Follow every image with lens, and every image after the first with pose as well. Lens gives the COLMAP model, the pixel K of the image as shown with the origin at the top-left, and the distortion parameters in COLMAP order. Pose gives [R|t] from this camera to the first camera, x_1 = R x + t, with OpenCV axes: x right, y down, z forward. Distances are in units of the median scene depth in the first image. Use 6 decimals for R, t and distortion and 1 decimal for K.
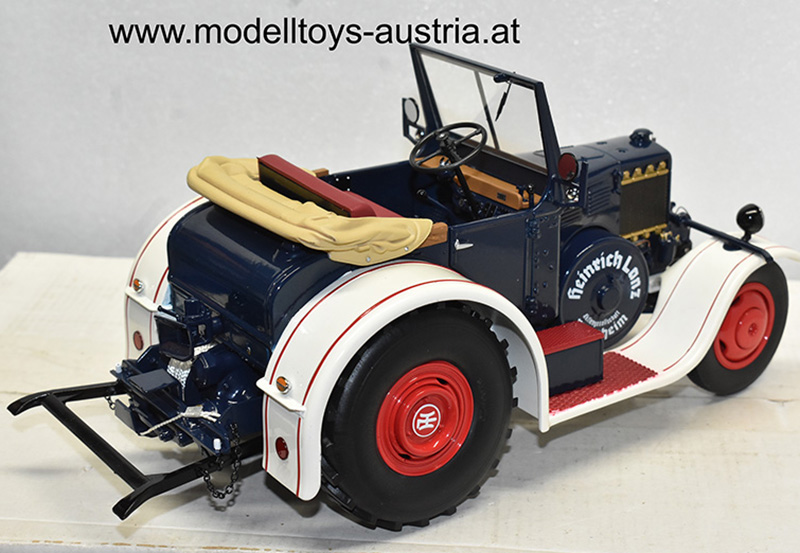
lens RADIAL K [[1644.8, 0, 400.0], [0, 1644.8, 276.5], [0, 0, 1]] dist [-0.002958, 0.301710]
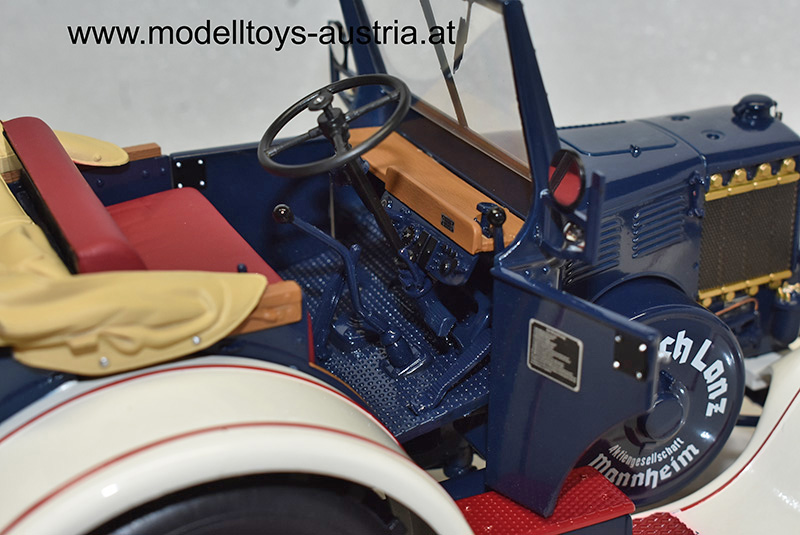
lens RADIAL K [[1521.6, 0, 400.0], [0, 1521.6, 267.5], [0, 0, 1]] dist [-0.000355, -0.118753]
pose [[0.989328, 0.062942, -0.131410, 0.104580], [-0.055329, 0.996615, 0.060800, -0.059593], [0.134792, -0.052880, 0.989462, 0.505055]]
